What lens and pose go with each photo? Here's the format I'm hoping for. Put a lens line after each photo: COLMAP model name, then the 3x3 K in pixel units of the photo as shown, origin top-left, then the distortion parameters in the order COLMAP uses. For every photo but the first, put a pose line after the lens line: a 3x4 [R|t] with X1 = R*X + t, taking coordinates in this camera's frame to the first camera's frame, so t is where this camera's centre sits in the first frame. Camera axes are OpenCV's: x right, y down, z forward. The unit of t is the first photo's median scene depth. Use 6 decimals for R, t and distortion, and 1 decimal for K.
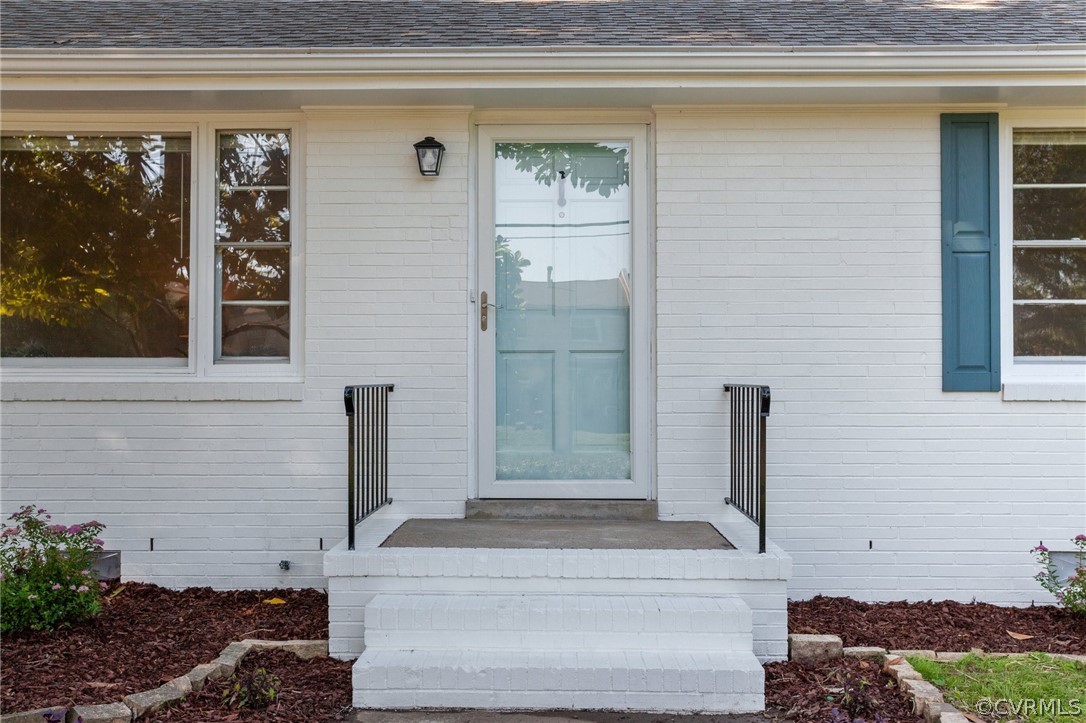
lens RADIAL K [[1340.8, 0, 541.5], [0, 1340.8, 362.8], [0, 0, 1]] dist [0.023216, 0.000000]
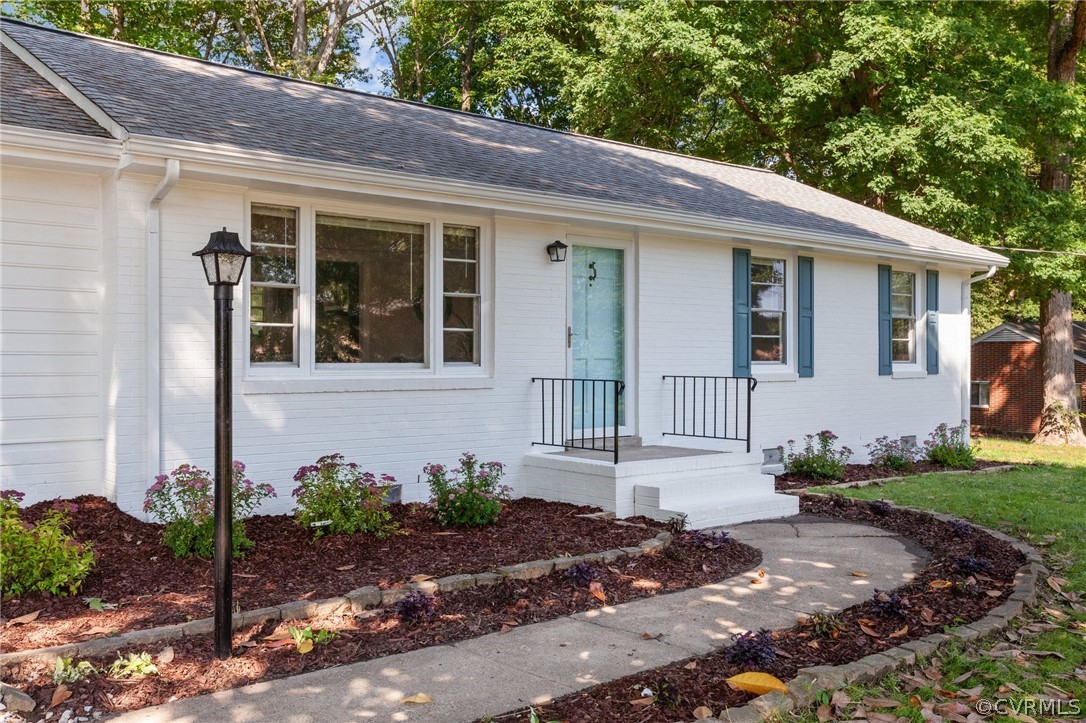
lens RADIAL K [[1001.6, 0, 538.4], [0, 1001.6, 354.9], [0, 0, 1]] dist [0.009717, 0.000000]
pose [[0.751830, 0.002873, 0.659350, -0.974267], [0.005592, 0.999927, -0.010733, 0.000137], [-0.659333, 0.011756, 0.751759, 0.002999]]
